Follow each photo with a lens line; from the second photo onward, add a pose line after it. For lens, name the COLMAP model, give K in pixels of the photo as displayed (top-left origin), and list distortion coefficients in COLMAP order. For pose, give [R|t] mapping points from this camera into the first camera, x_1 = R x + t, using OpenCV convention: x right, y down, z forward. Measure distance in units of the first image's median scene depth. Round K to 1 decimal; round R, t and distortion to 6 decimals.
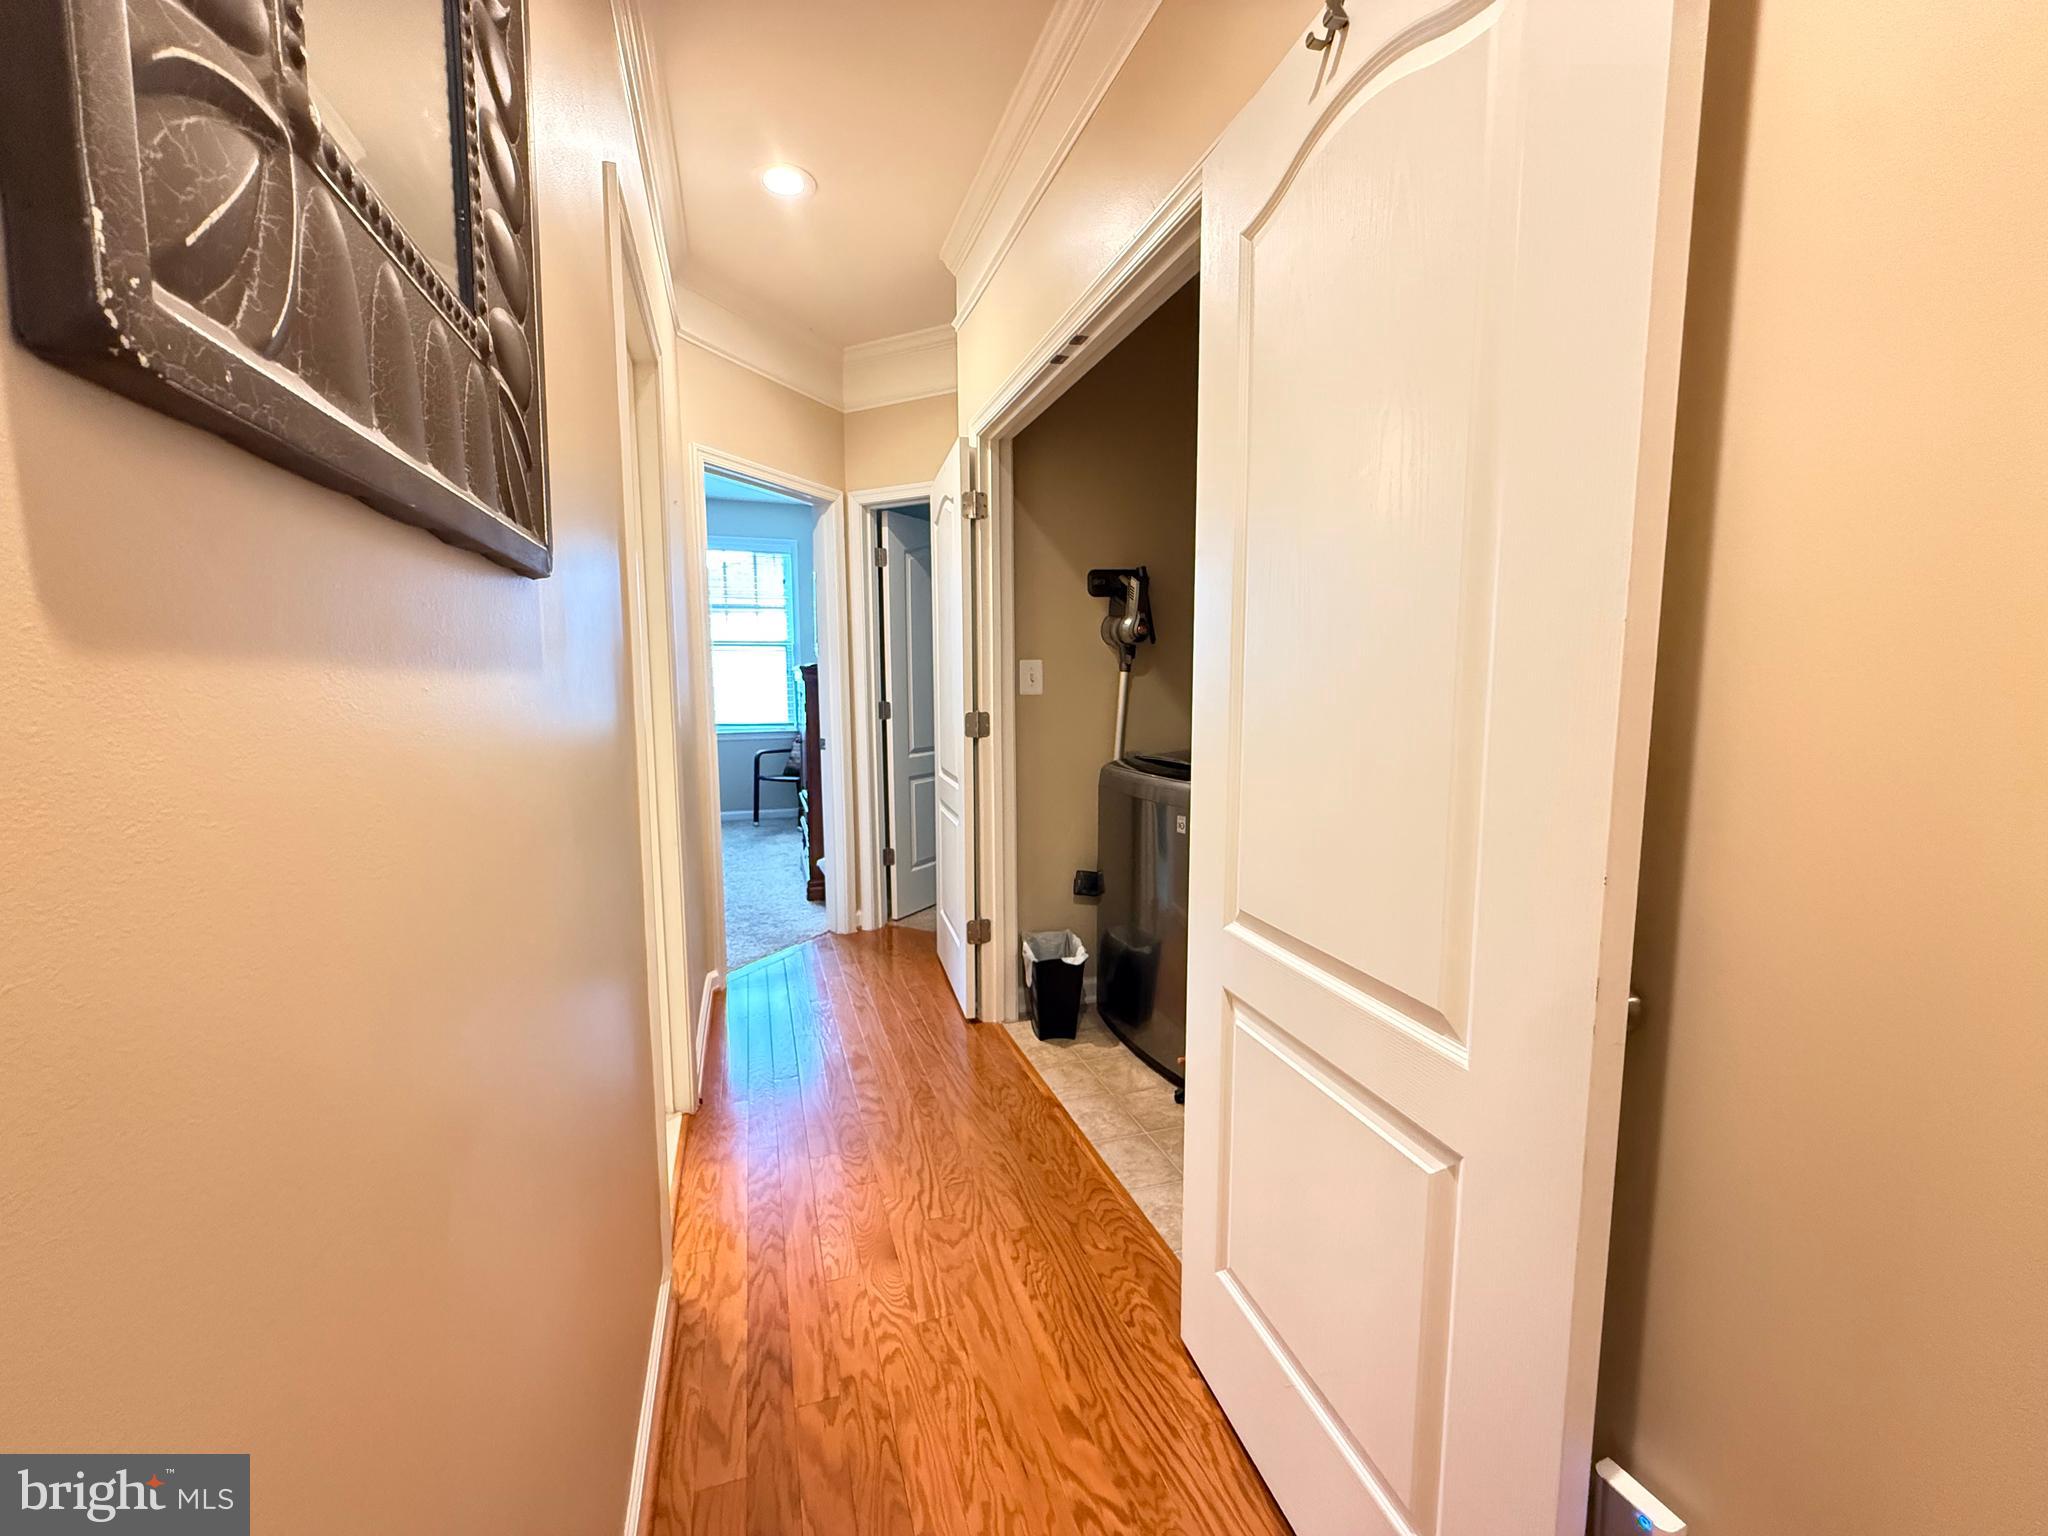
lens RADIAL K [[813.9, 0, 1021.7], [0, 813.9, 771.7], [0, 0, 1]] dist [-0.004061, -0.000333]
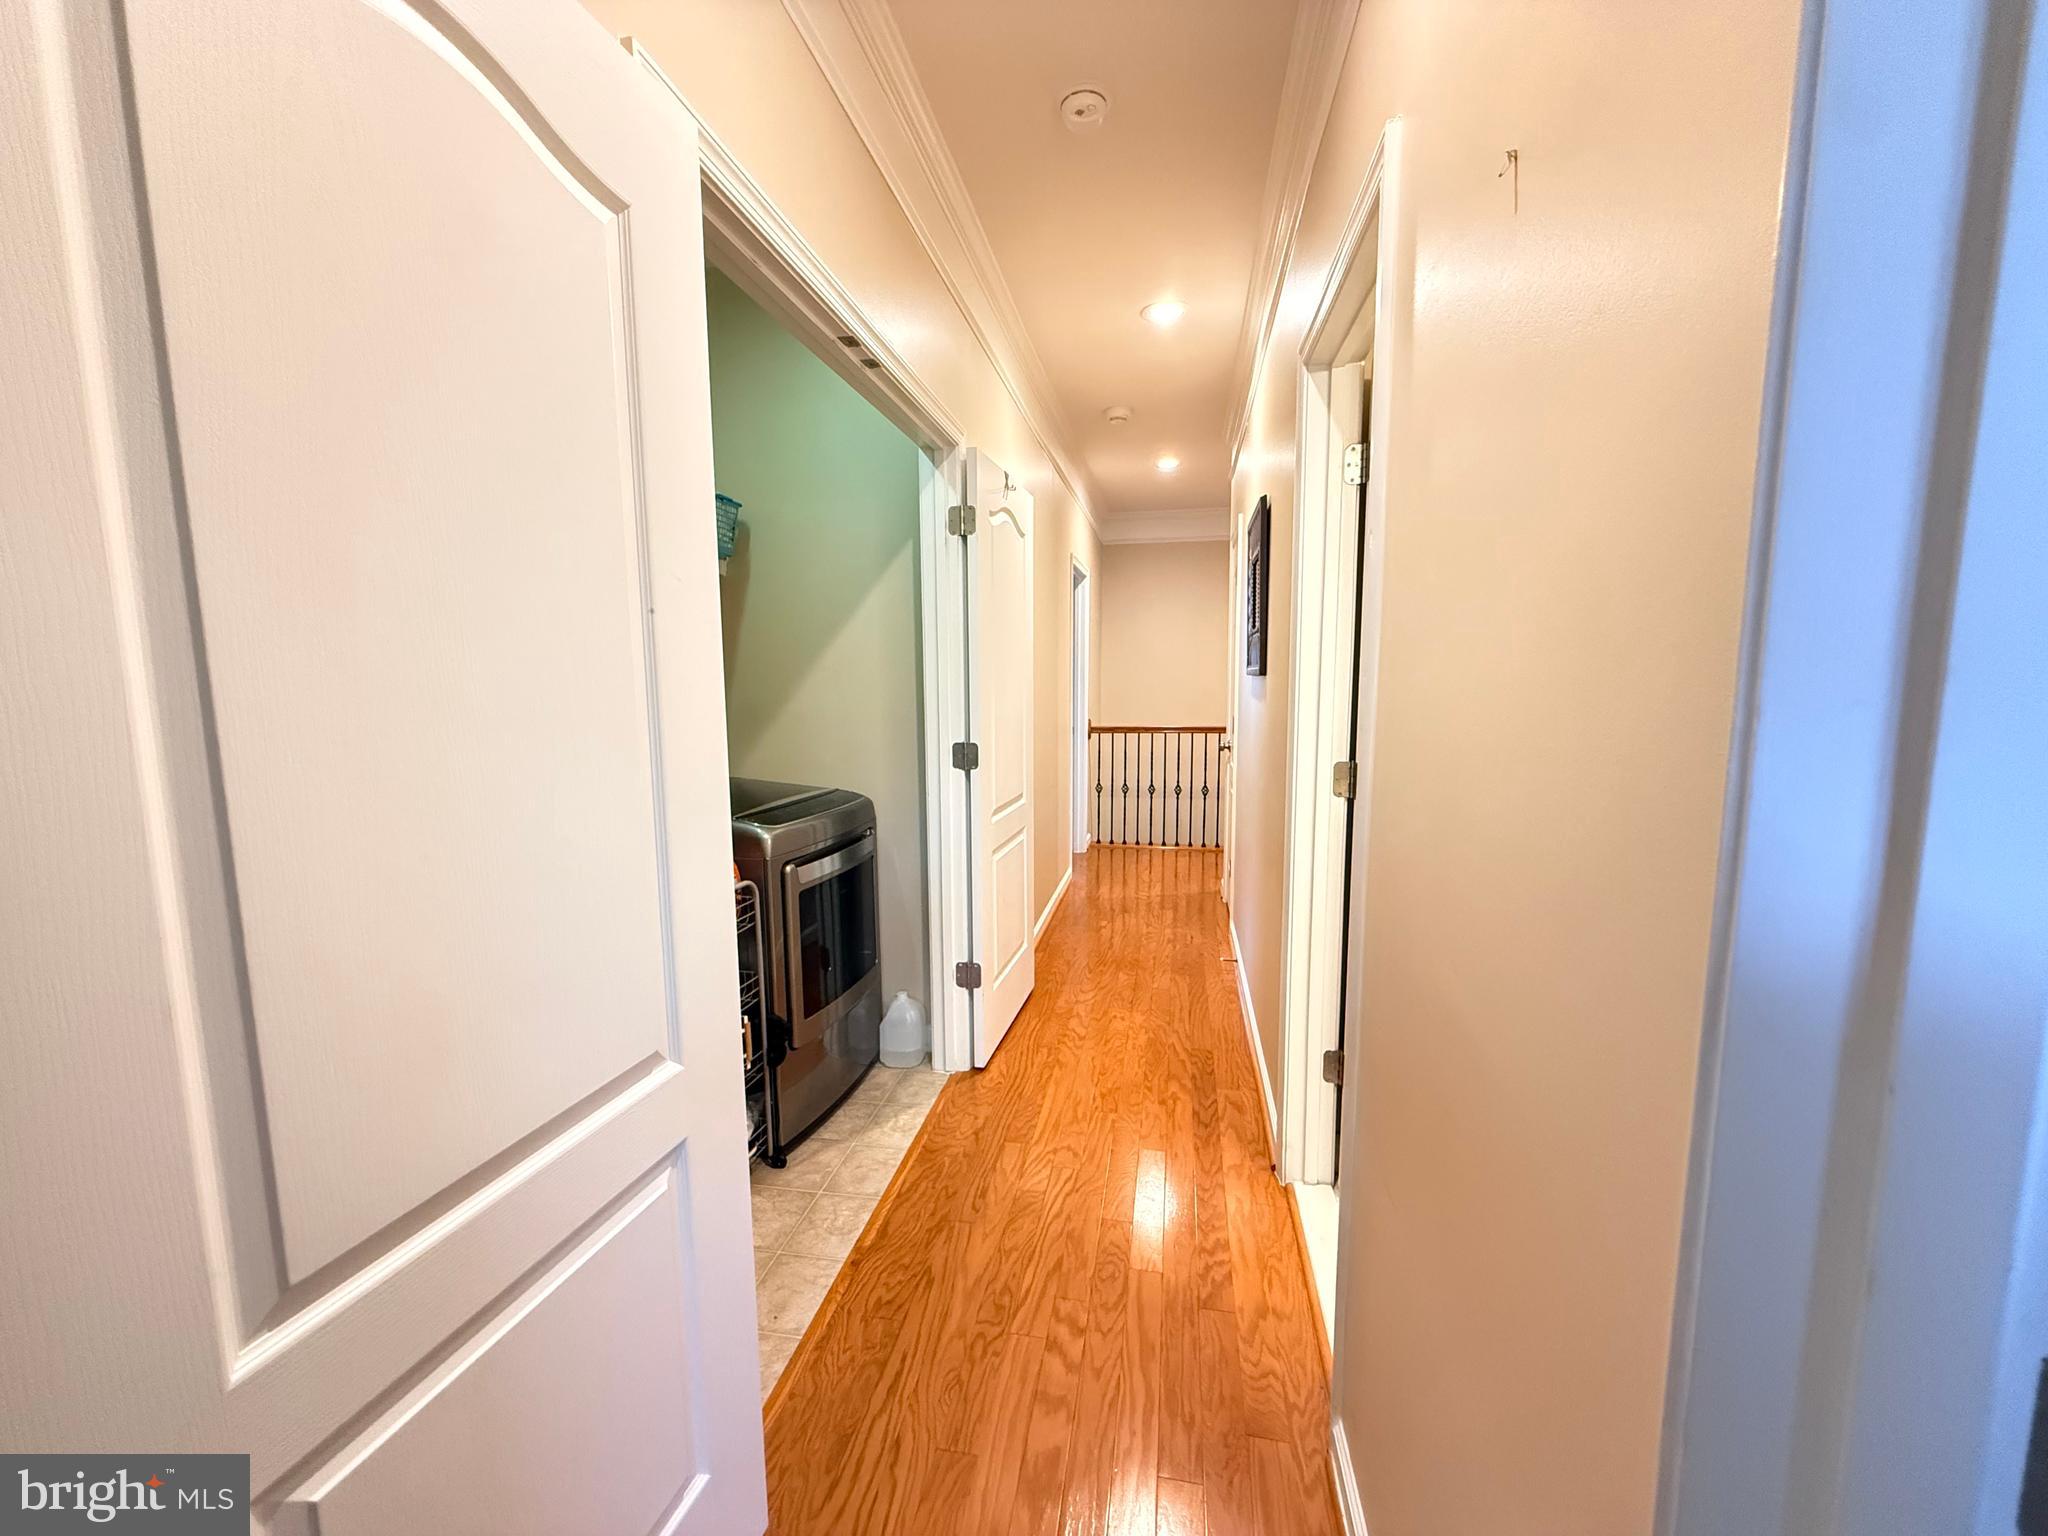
lens RADIAL K [[813.9, 0, 1017.8], [0, 813.9, 770.7], [0, 0, 1]] dist [-0.004061, -0.000333]
pose [[-0.870255, -0.046945, 0.490360, -0.618775], [0.064683, 0.975939, 0.208226, -0.279672], [-0.488337, 0.212928, -0.846279, 1.993972]]
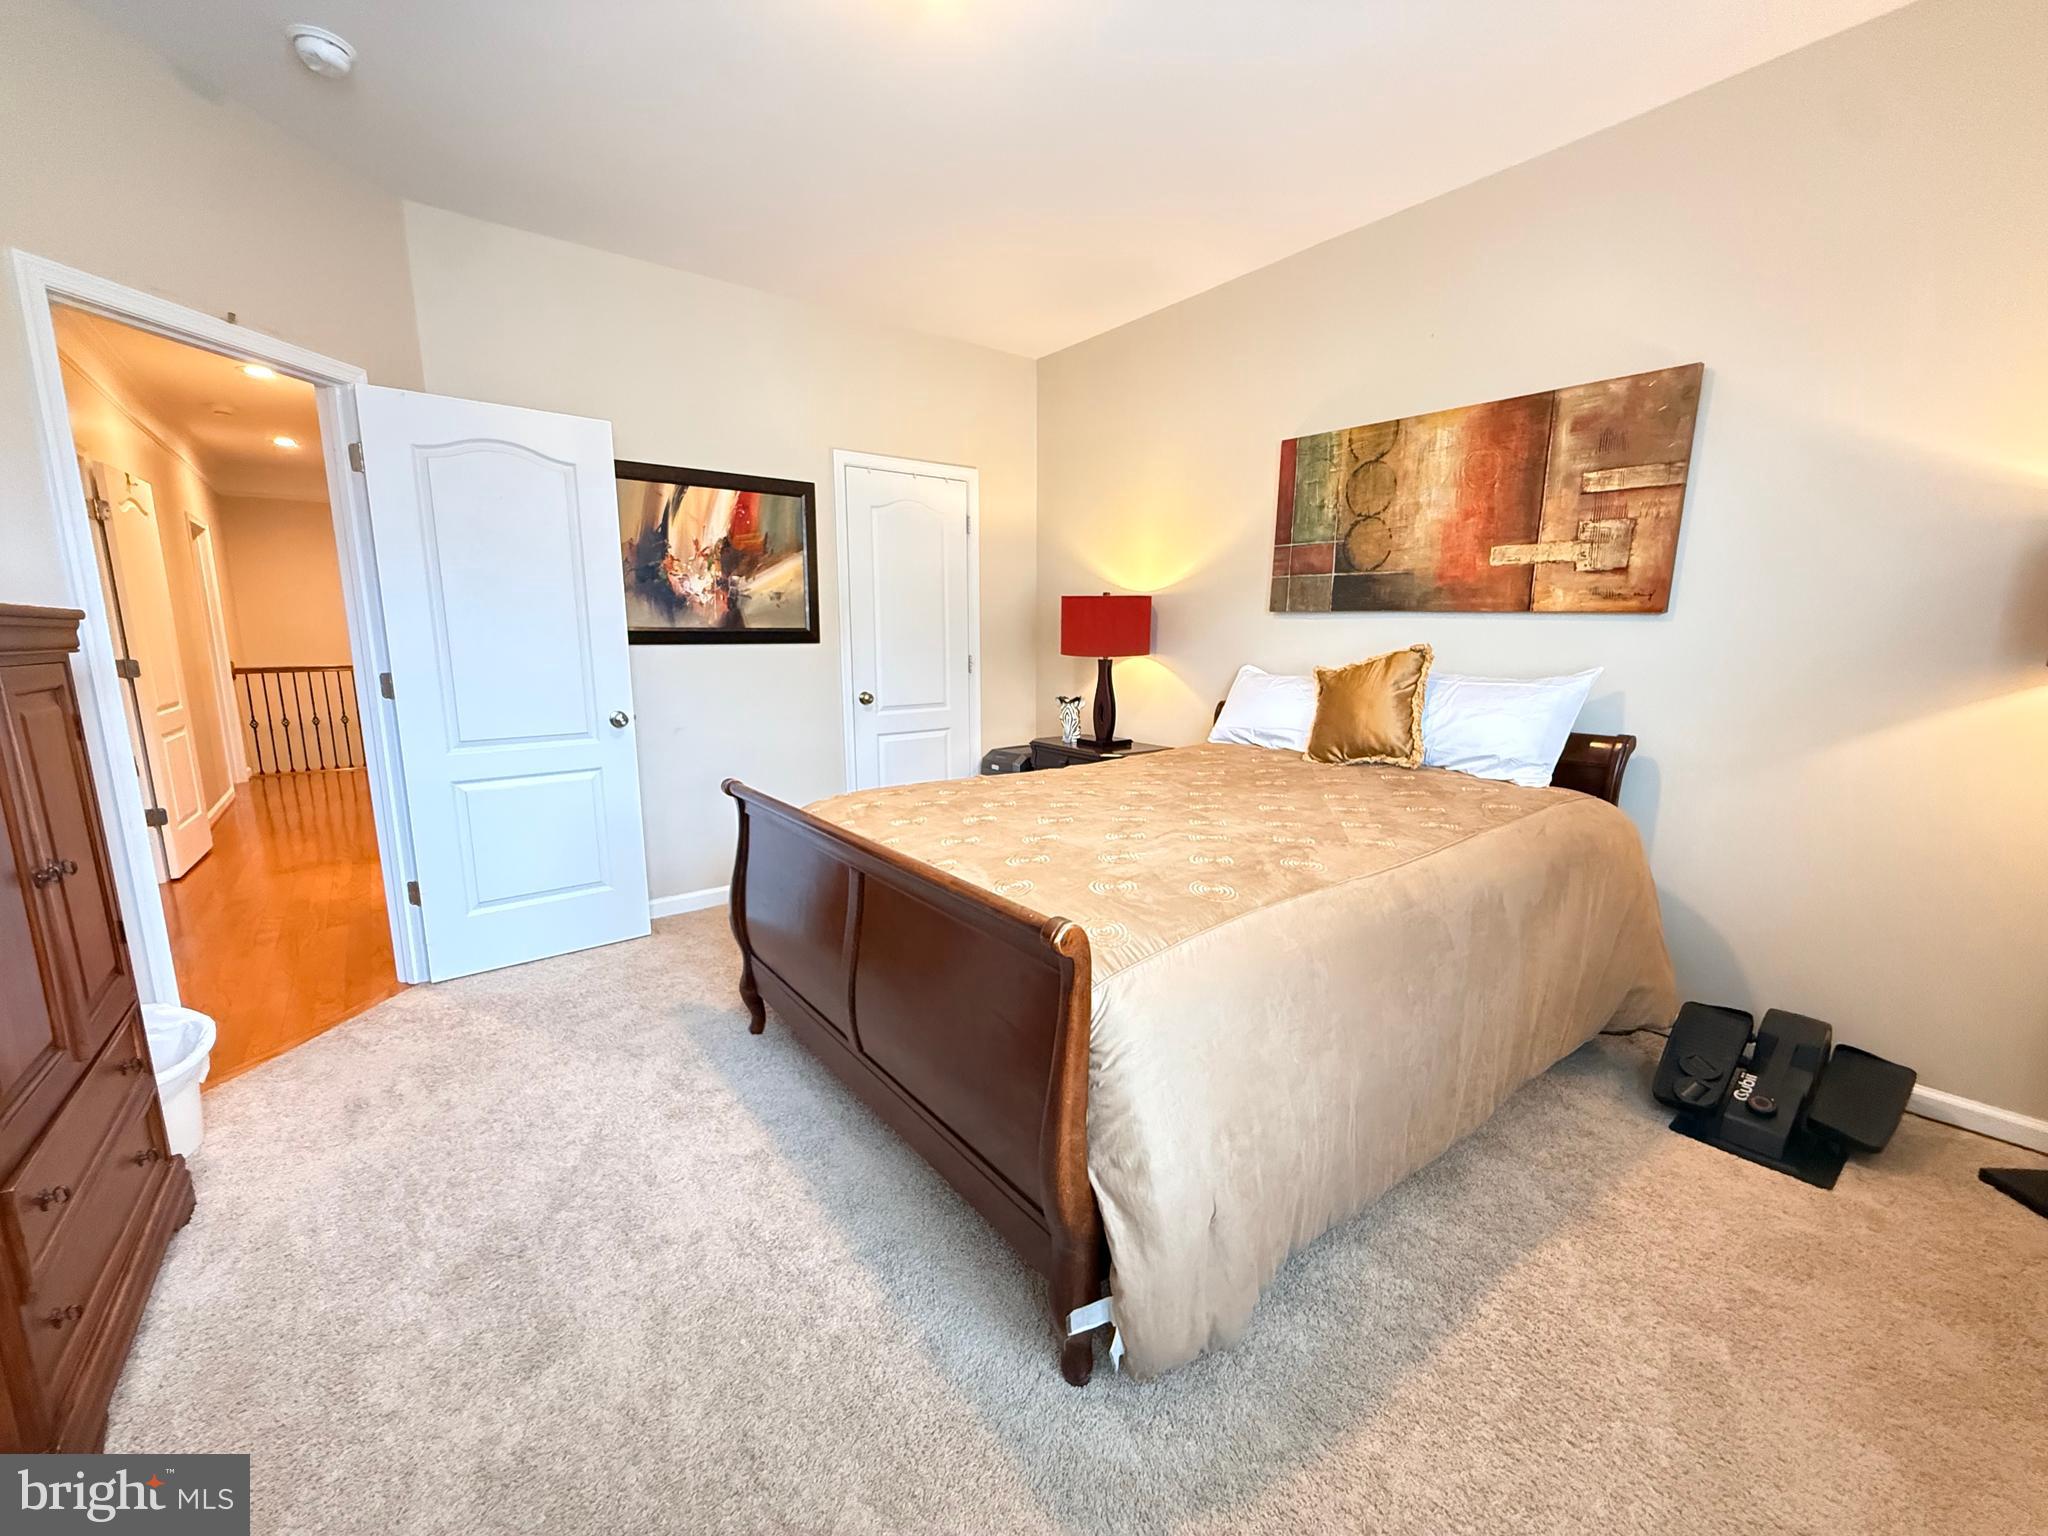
lens RADIAL K [[813.9, 0, 1017.2], [0, 813.9, 767.4], [0, 0, 1]] dist [-0.004061, -0.000333]
pose [[-0.940670, 0.067641, -0.332513, -1.348410], [-0.028211, 0.960948, 0.275287, -0.423401], [0.338148, 0.268335, -0.902027, 3.686328]]
